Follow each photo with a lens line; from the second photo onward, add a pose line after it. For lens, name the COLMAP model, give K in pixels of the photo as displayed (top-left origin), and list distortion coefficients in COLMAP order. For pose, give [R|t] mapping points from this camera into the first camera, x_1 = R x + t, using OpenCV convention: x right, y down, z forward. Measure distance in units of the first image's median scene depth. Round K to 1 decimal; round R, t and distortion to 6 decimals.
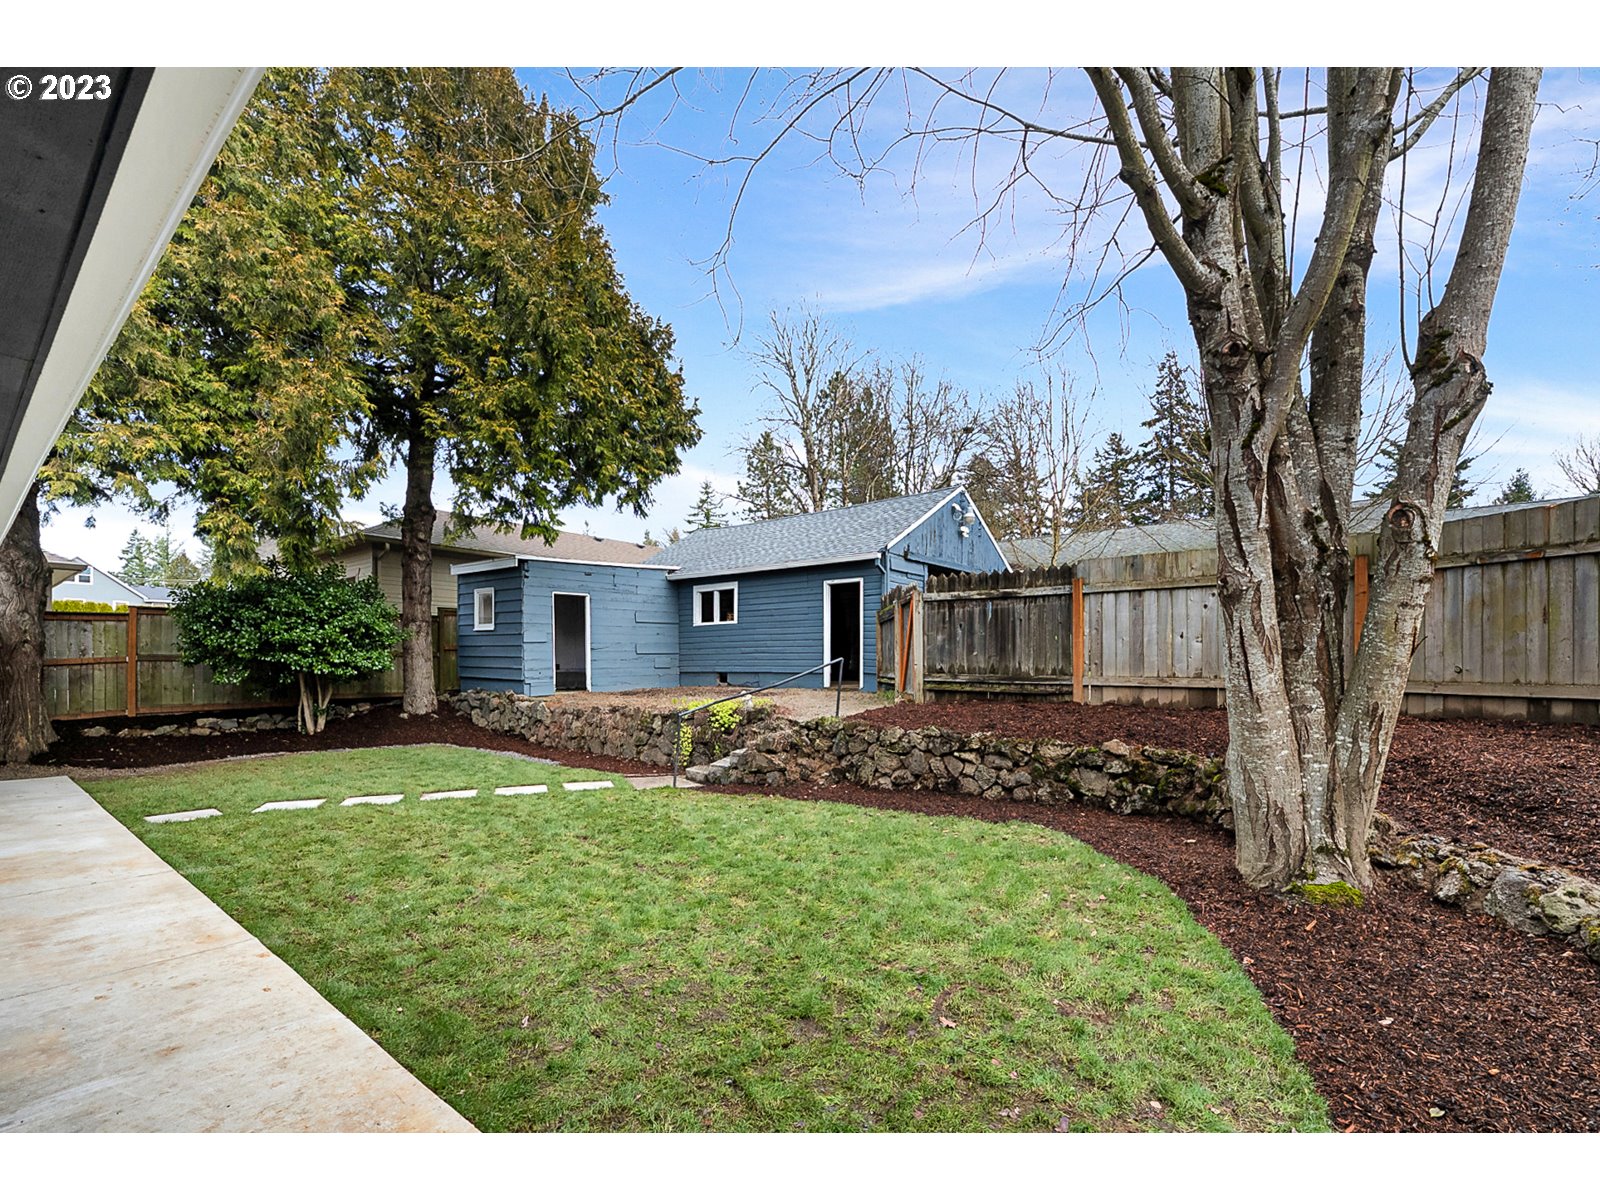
lens RADIAL K [[708.0, 0, 771.5], [0, 708.0, 665.3], [0, 0, 1]] dist [-0.000475, -0.000056]
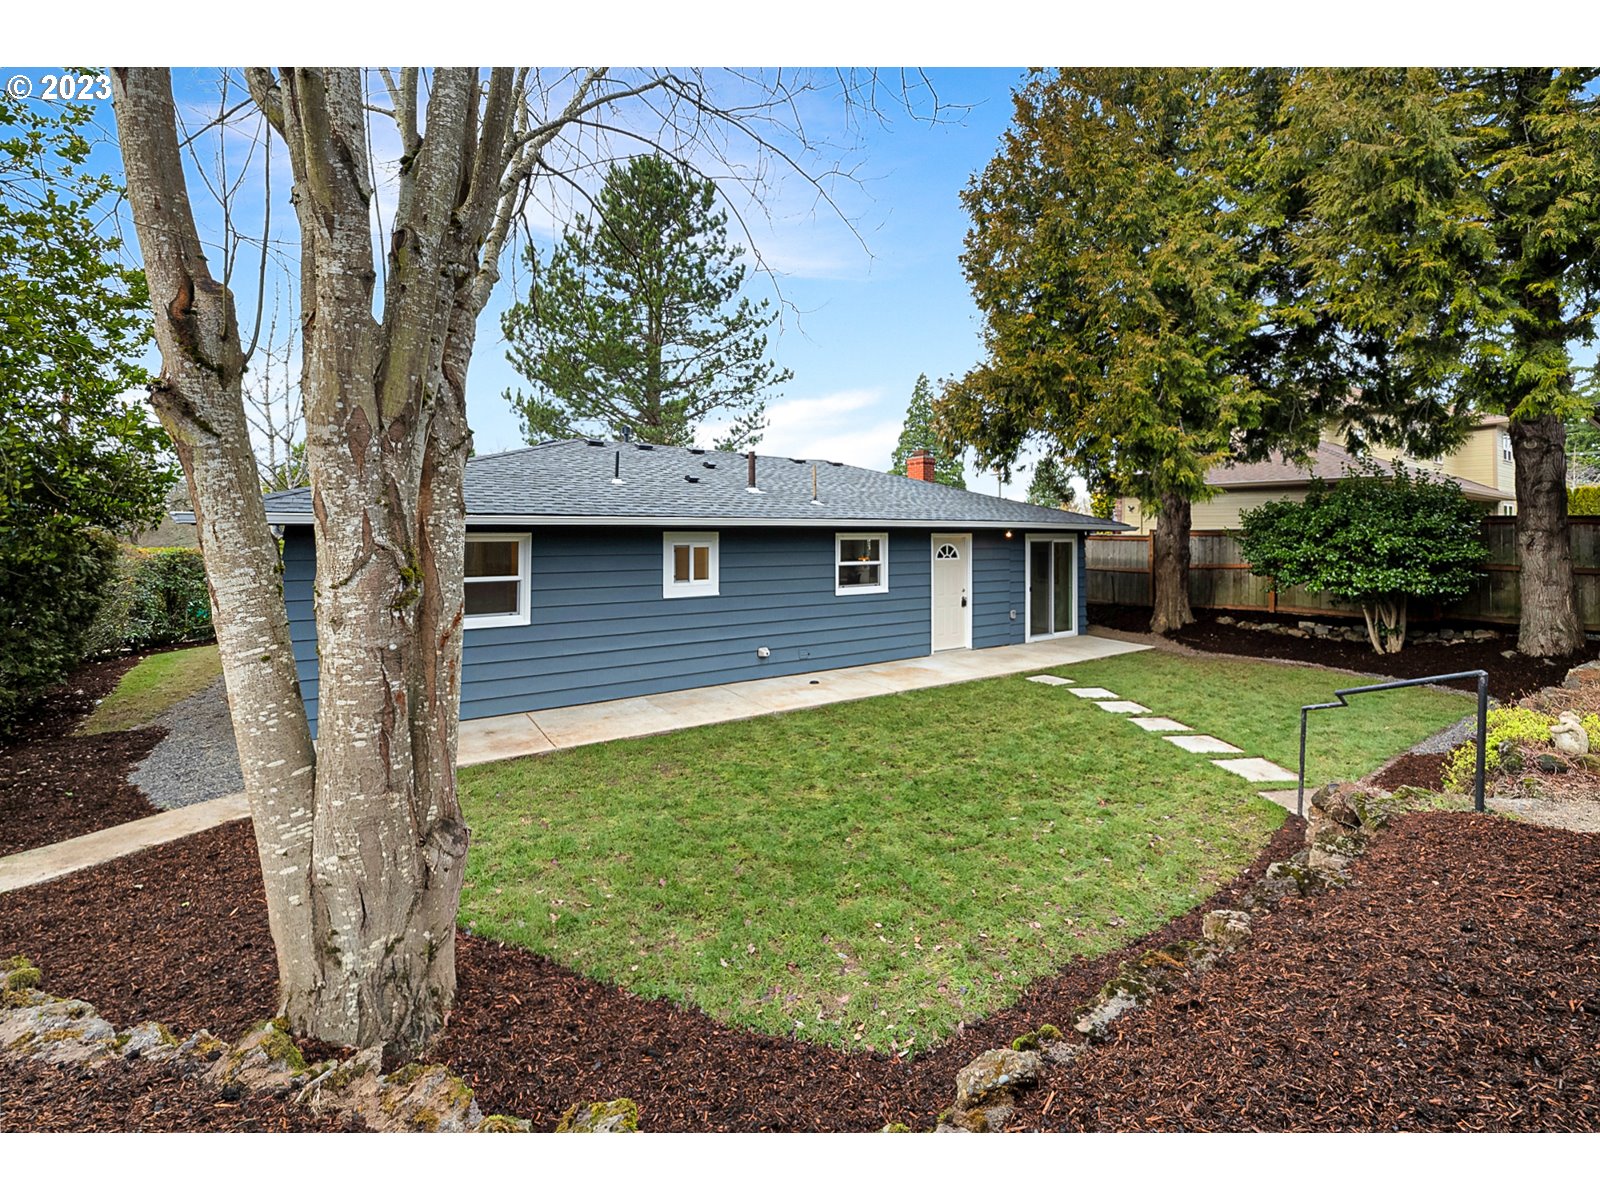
lens RADIAL K [[653.0, 0, 813.0], [0, 653.0, 525.3], [0, 0, 1]] dist [-0.000693, -0.000024]
pose [[-0.257592, -0.010107, -0.966201, 0.413561], [-0.006497, 0.999941, -0.008728, -0.065570], [0.966232, 0.004030, -0.257643, 0.526182]]
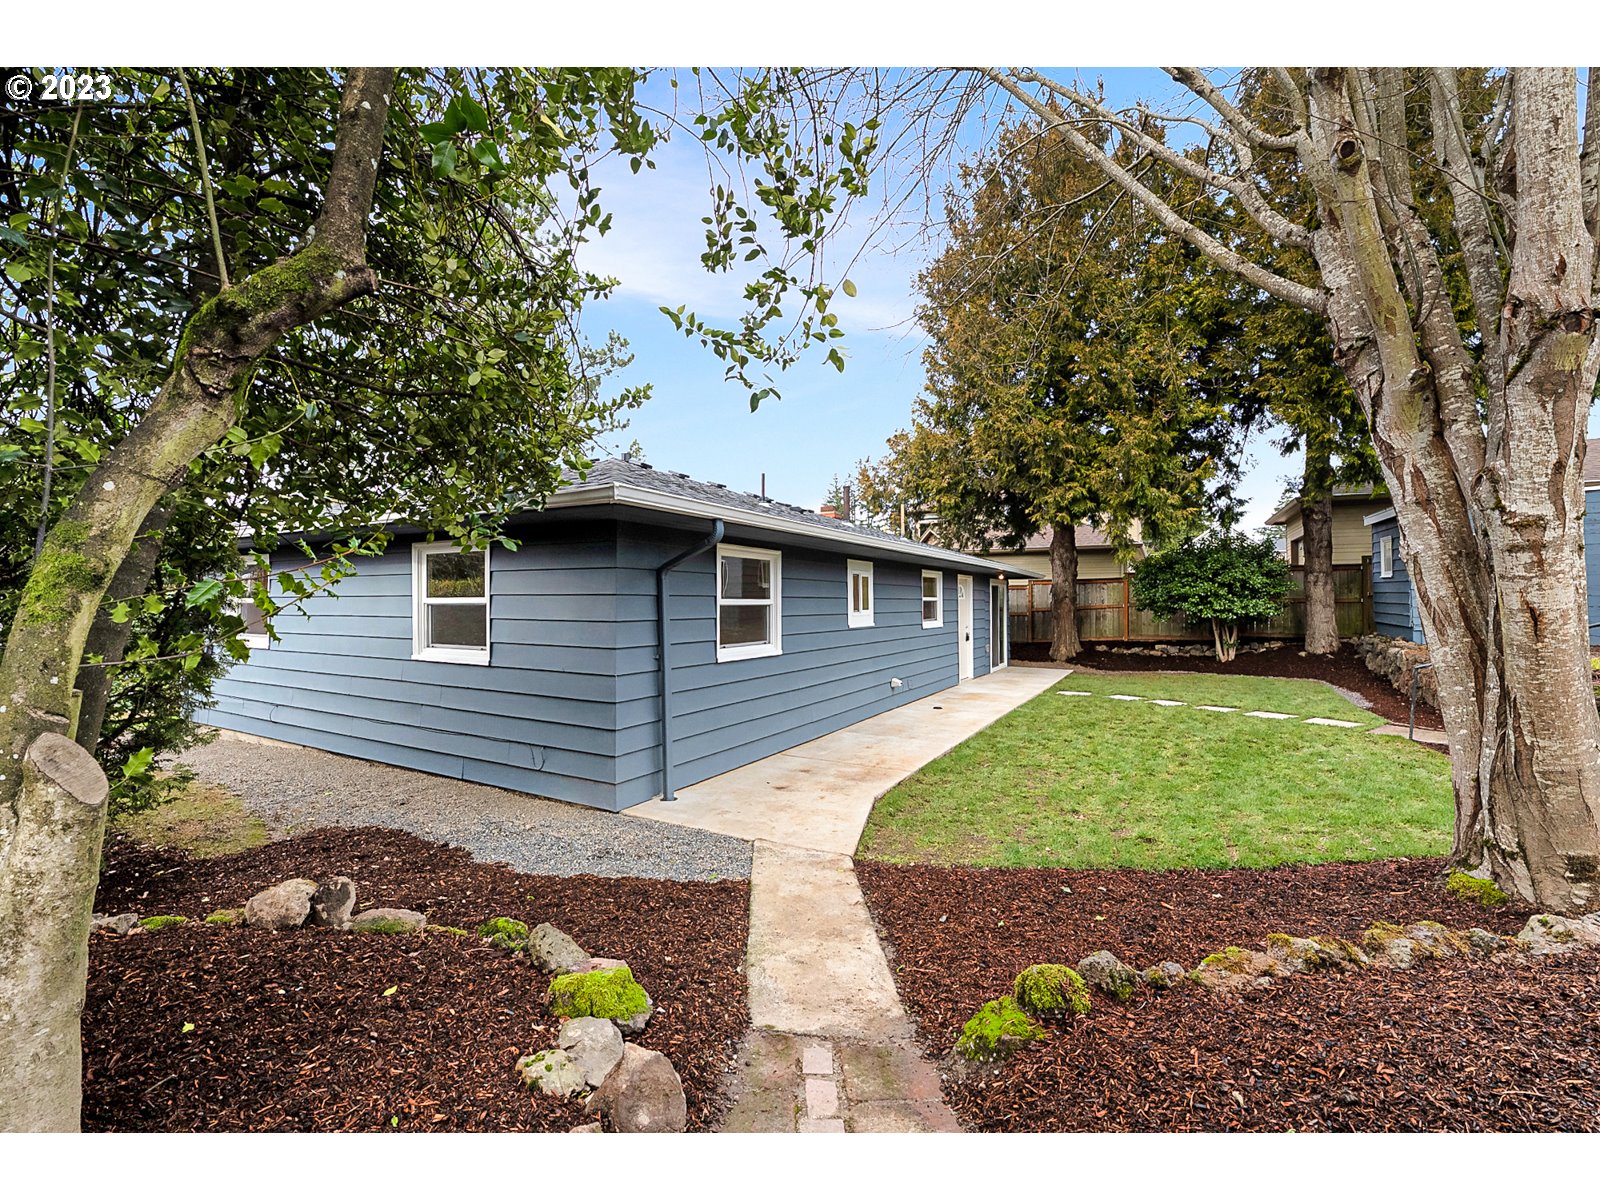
lens RADIAL K [[653.6, 0, 813.0], [0, 653.6, 600.5], [0, 0, 1]] dist [-0.000453, -0.000074]
pose [[0.197917, -0.005404, -0.980204, 0.437184], [0.002181, 0.999985, -0.005073, -0.015174], [0.980216, -0.001134, 0.197926, -0.005737]]
